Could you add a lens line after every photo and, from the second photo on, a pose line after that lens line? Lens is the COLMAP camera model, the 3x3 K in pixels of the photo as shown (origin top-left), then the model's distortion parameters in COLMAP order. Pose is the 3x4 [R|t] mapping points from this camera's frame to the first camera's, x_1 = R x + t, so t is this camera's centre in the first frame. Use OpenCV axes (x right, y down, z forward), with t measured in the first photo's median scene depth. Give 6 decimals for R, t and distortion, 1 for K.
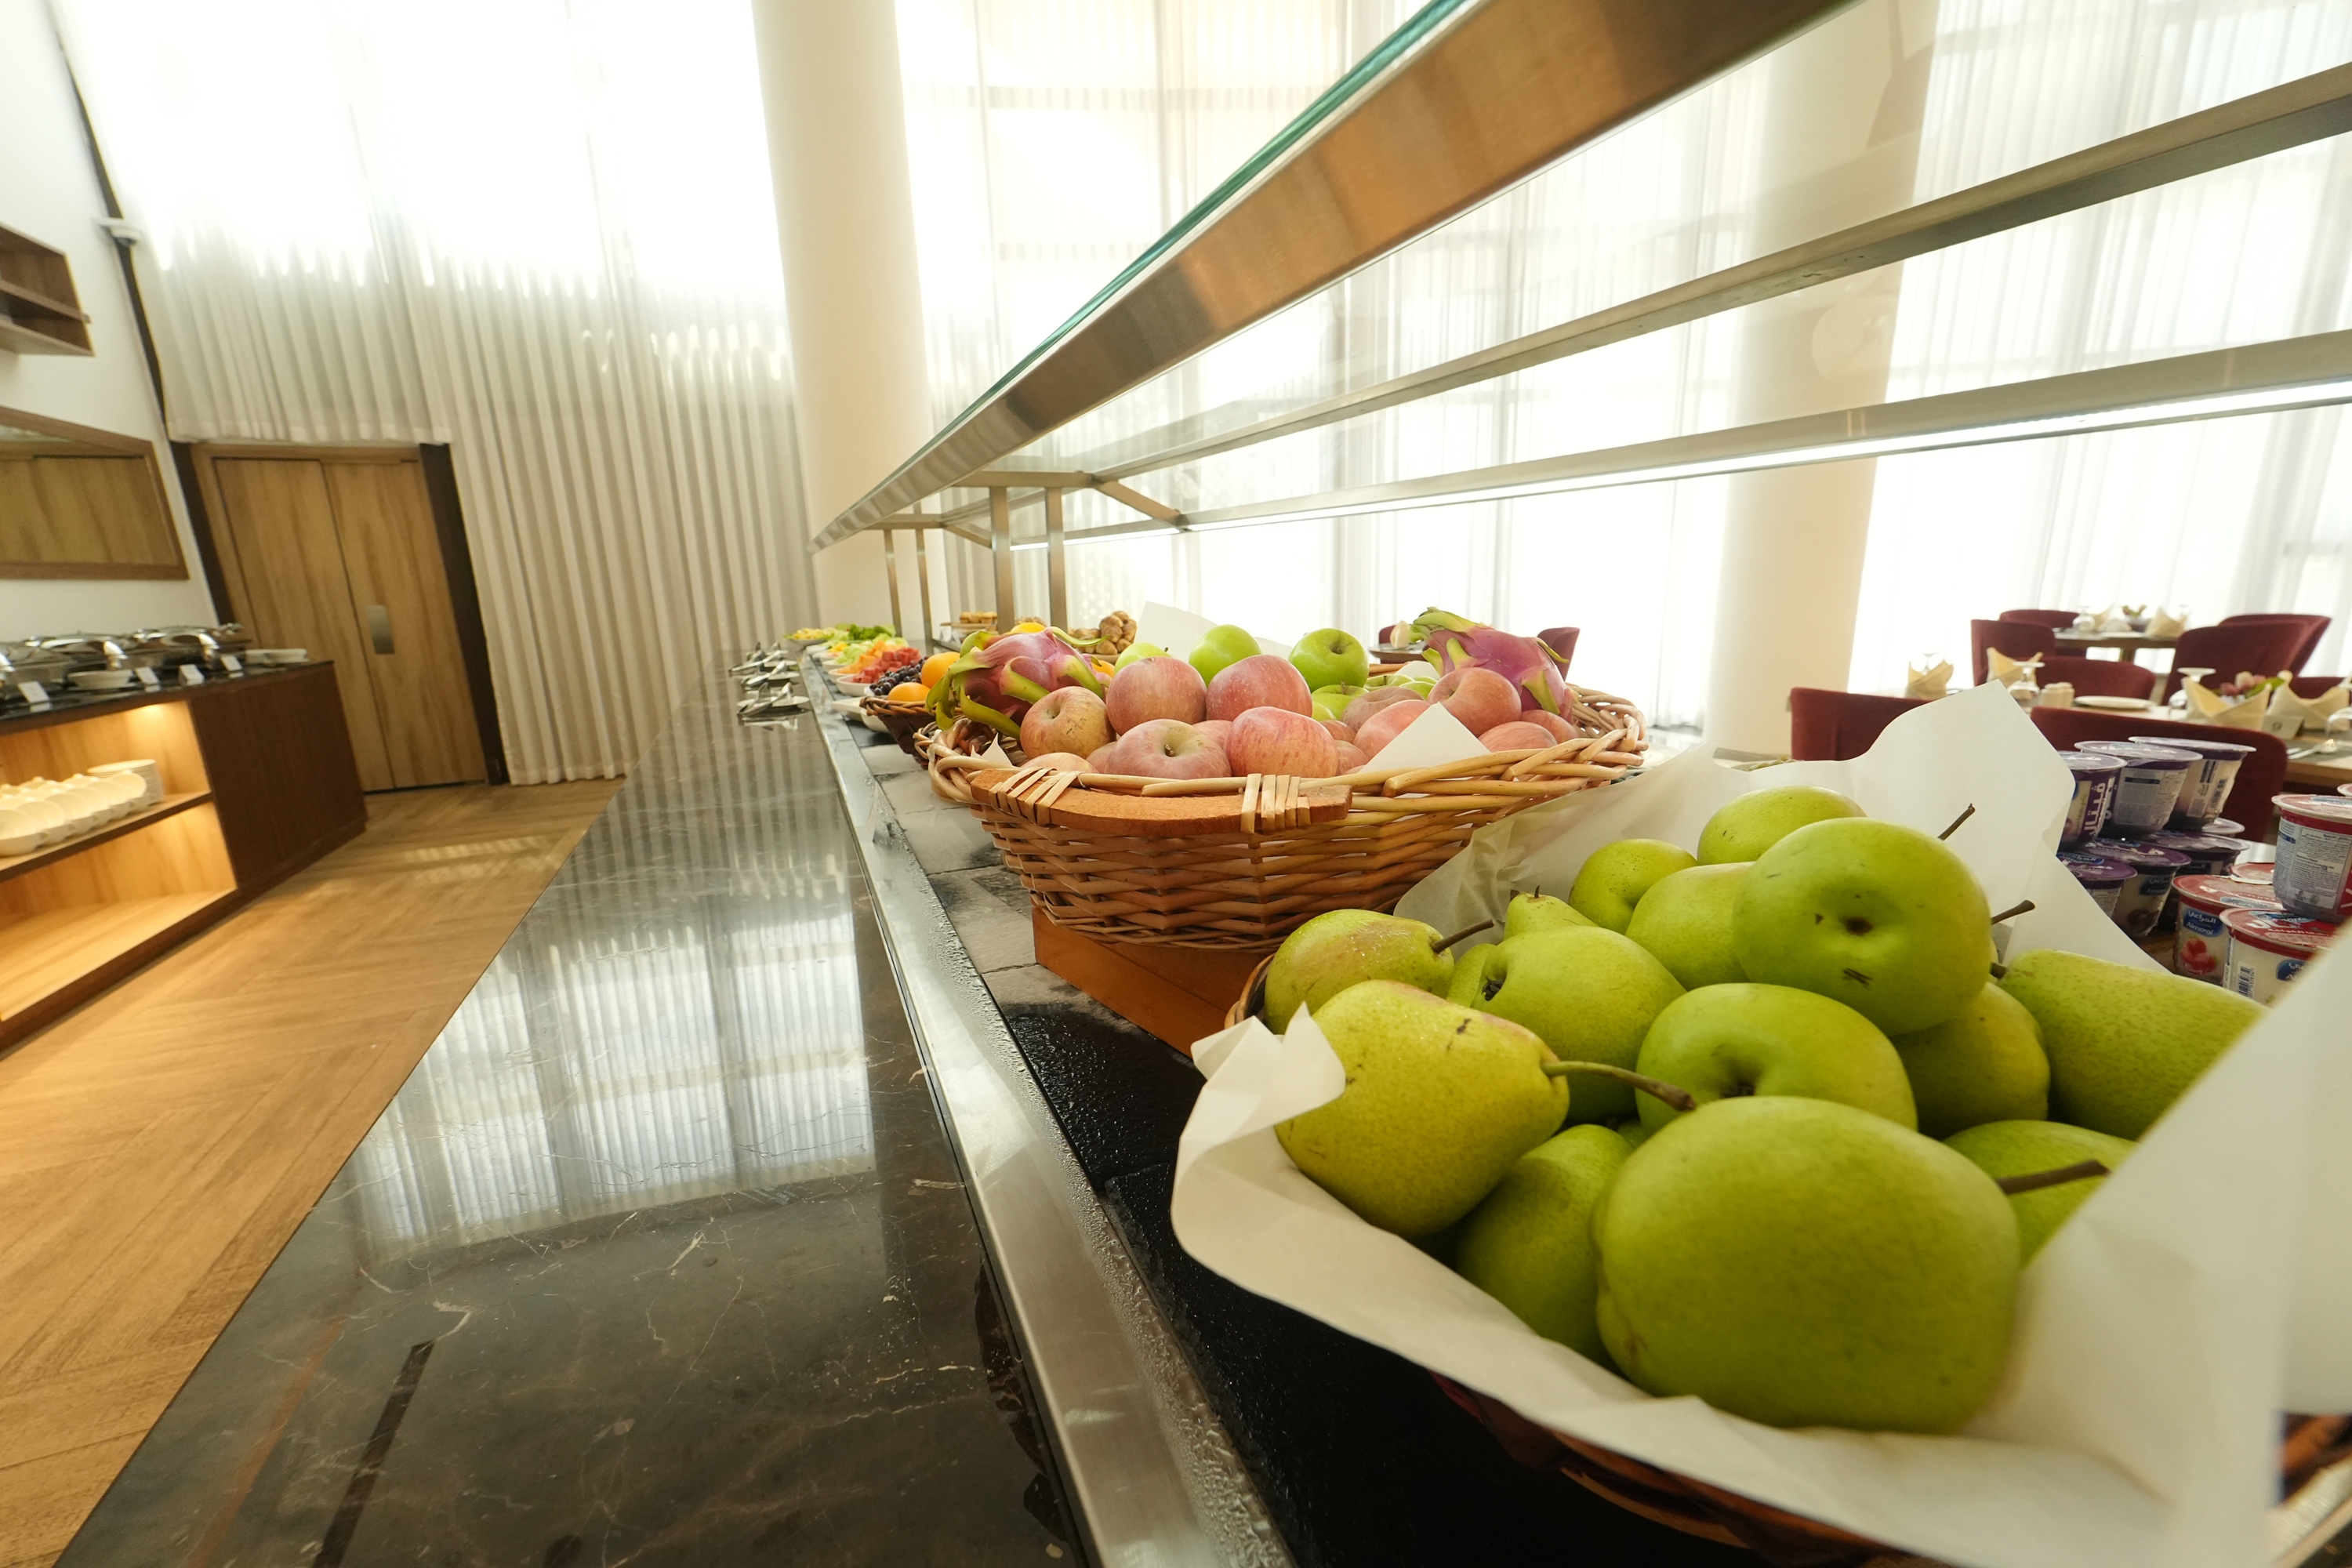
lens RADIAL K [[941.2, 0, 1170.0], [0, 941.2, 789.3], [0, 0, 1]] dist [0.000636, 0.000231]
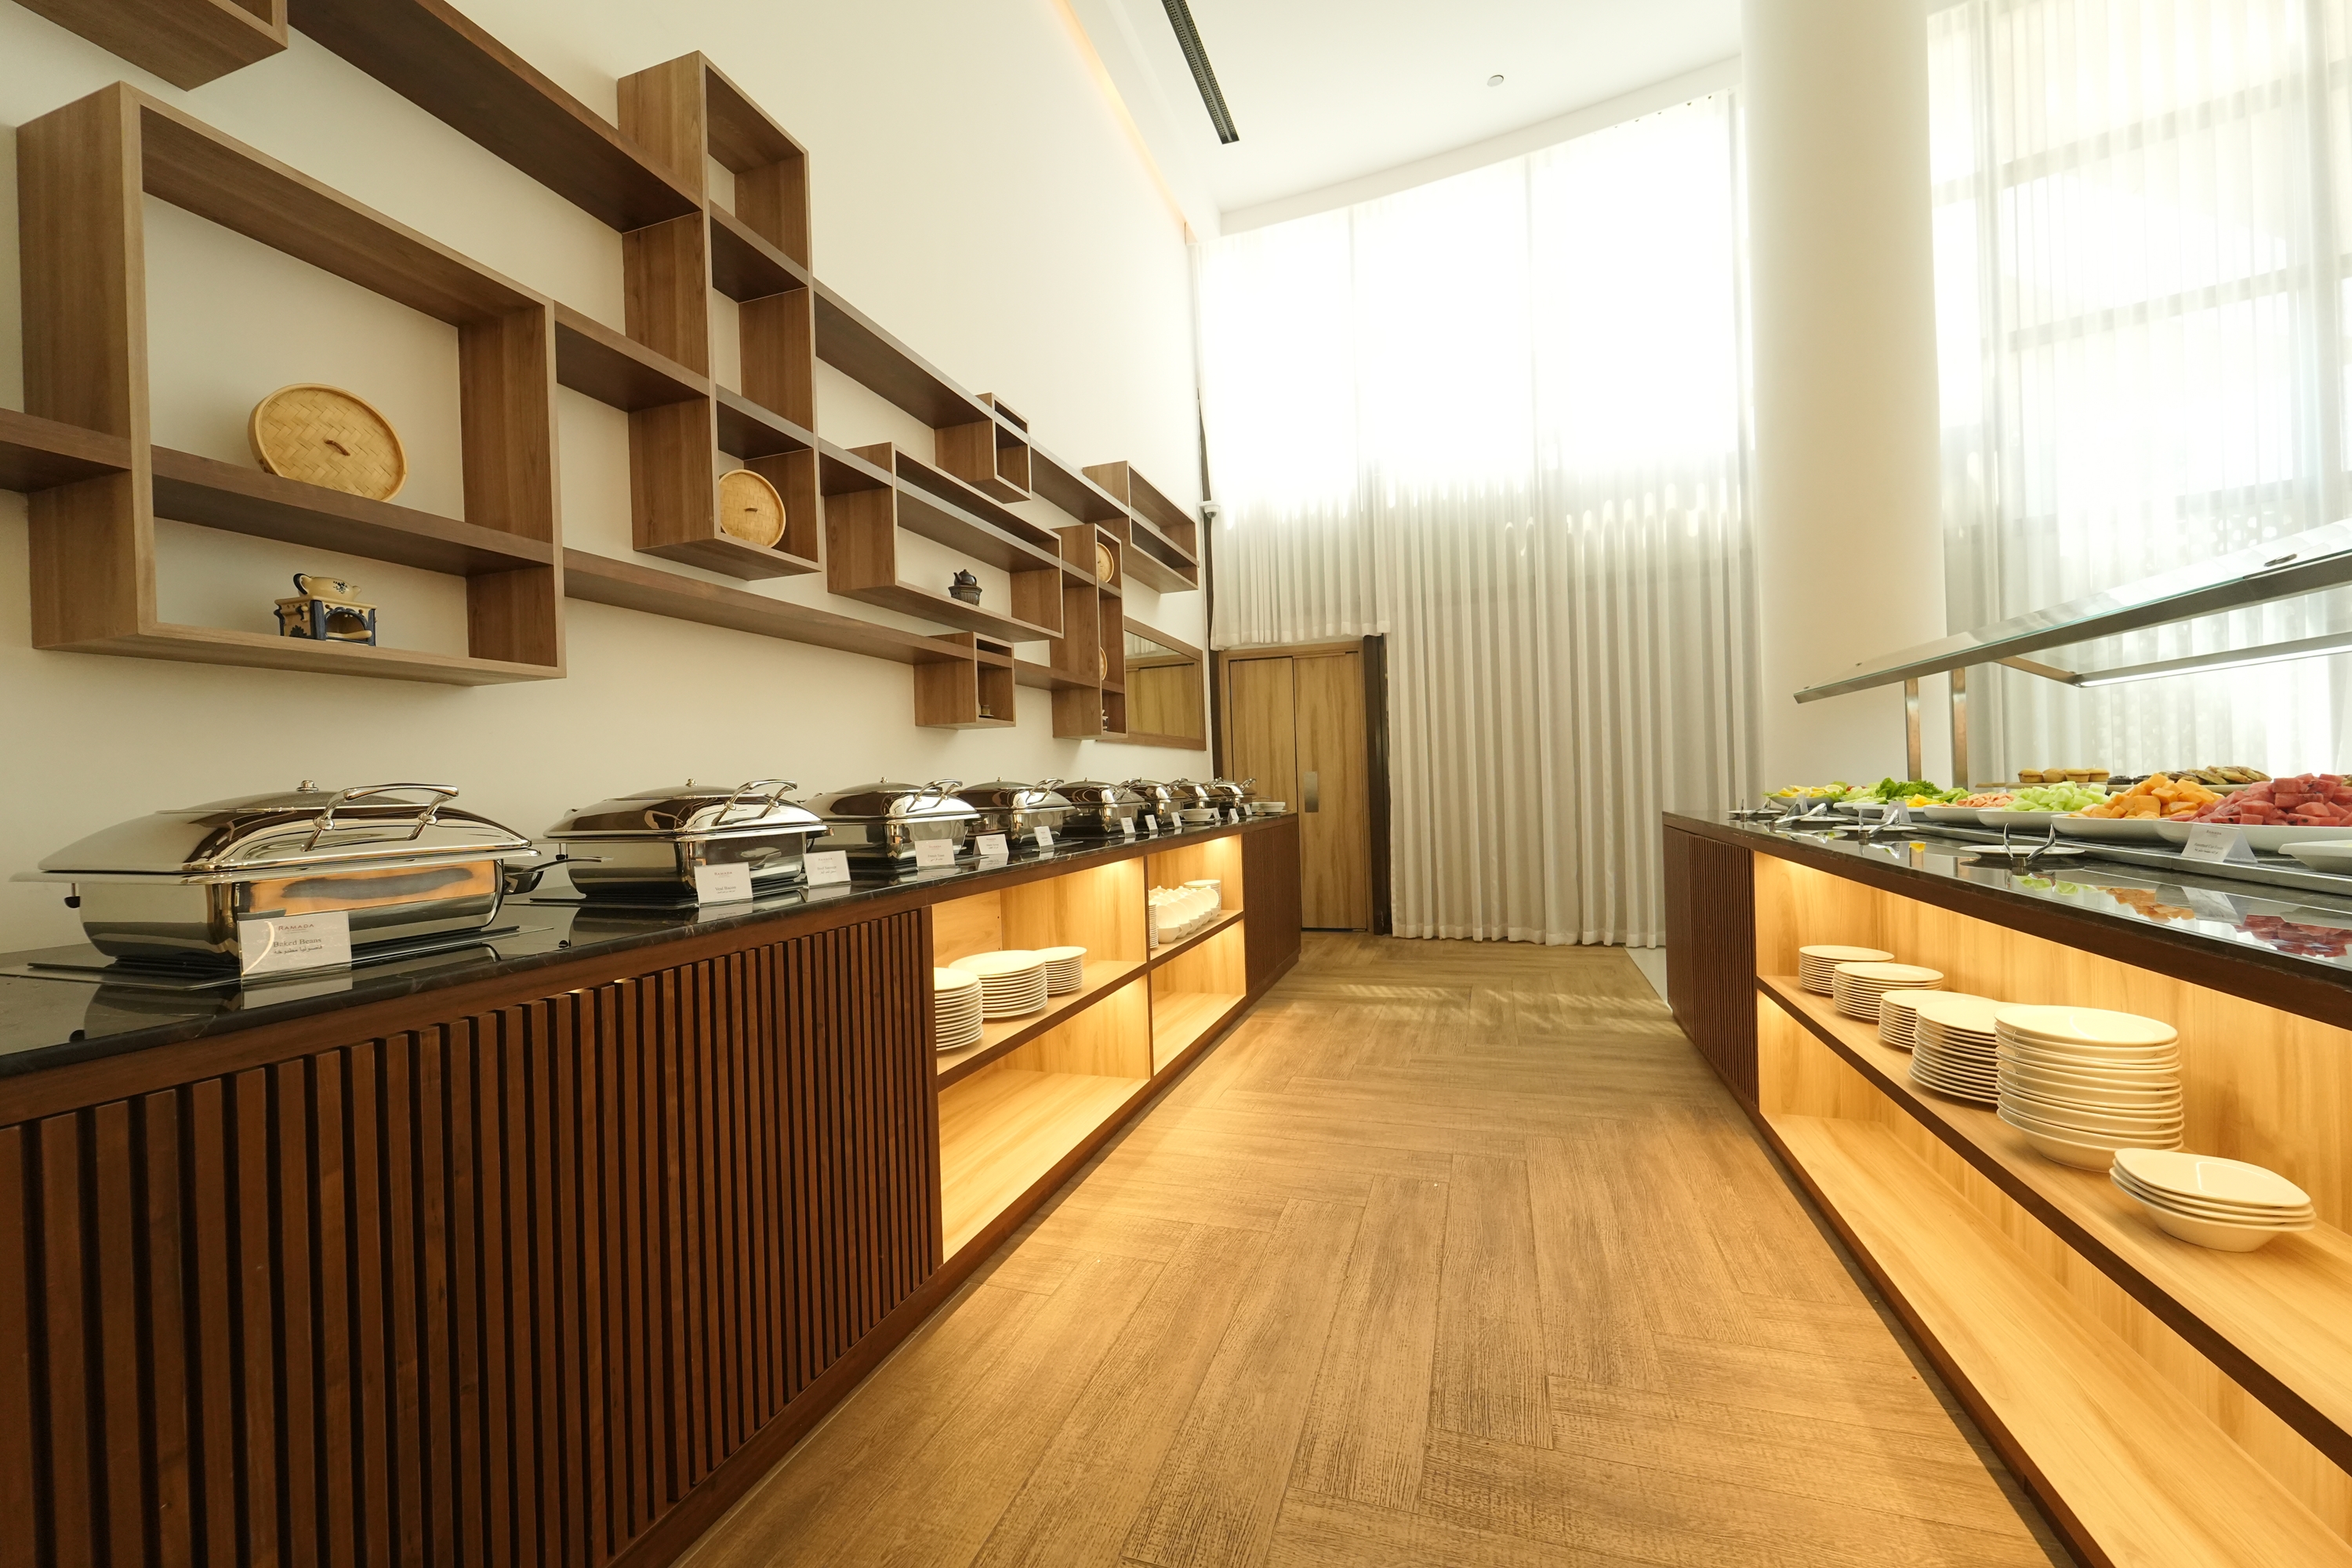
lens RADIAL K [[941.2, 0, 1170.0], [0, 941.2, 789.3], [0, 0, 1]] dist [0.000636, 0.000231]
pose [[0.747763, 0.008392, -0.663913, -0.215431], [-0.141325, 0.979019, -0.146798, 0.029757], [0.648751, 0.203598, 0.733260, 0.019614]]
